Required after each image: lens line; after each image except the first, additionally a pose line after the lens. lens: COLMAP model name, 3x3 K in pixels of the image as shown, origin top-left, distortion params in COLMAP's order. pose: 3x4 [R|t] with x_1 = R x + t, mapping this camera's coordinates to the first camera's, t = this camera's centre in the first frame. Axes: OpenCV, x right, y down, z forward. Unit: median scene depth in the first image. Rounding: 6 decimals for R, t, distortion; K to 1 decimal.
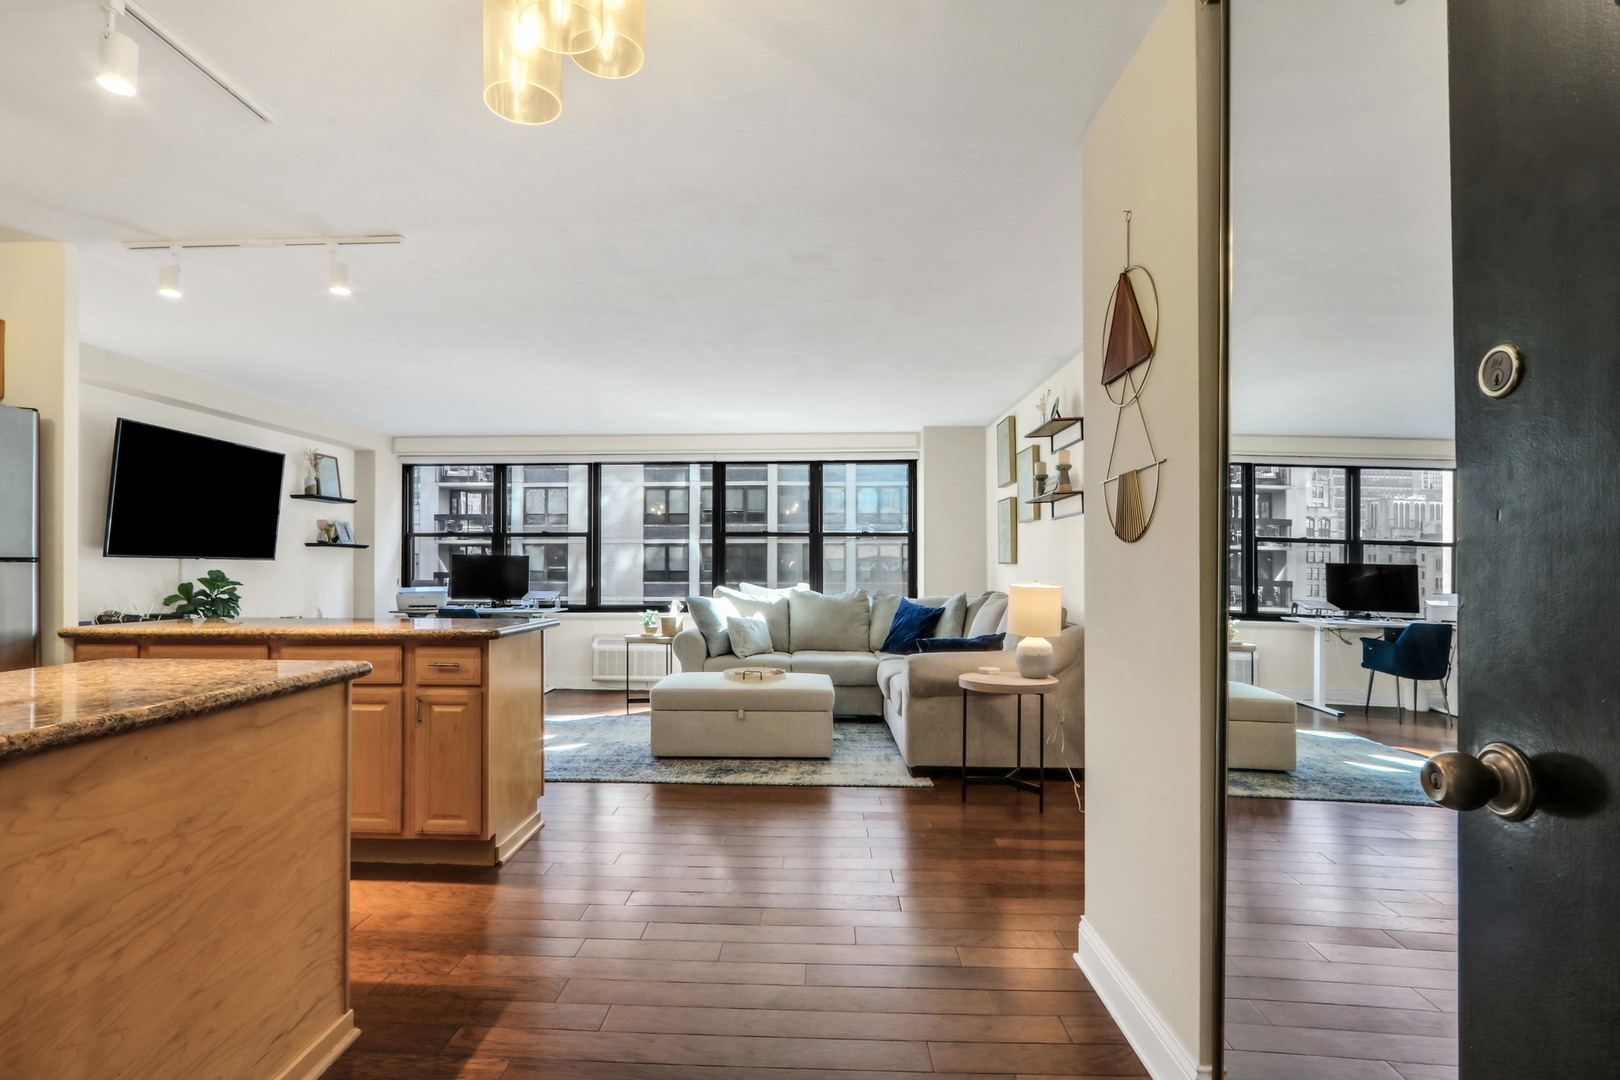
lens RADIAL K [[784.5, 0, 783.5], [0, 784.5, 565.0], [0, 0, 1]] dist [-0.012859, 0.000273]
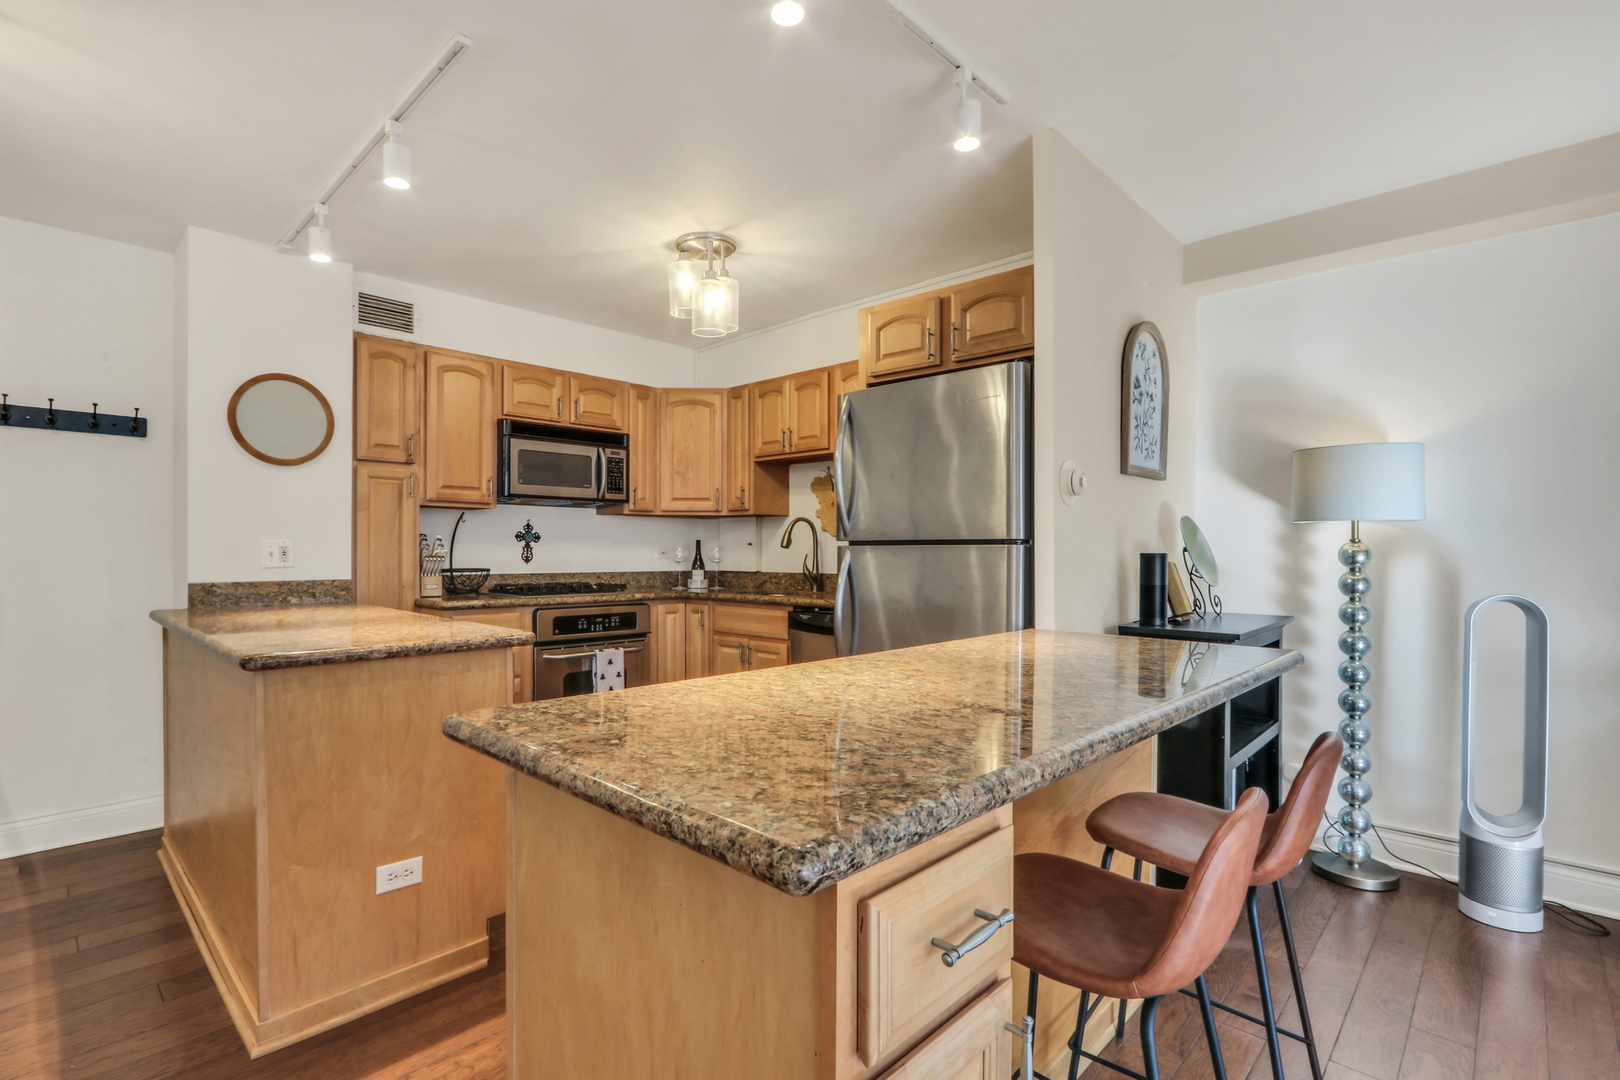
lens RADIAL K [[761.2, 0, 777.9], [0, 761.2, 553.0], [0, 0, 1]] dist [-0.010444, 0.000628]
pose [[-0.666431, 0.002294, -0.745563, -0.096557], [-0.000024, 0.999995, 0.003099, 0.001118], [0.745567, 0.002083, -0.666428, 0.669999]]
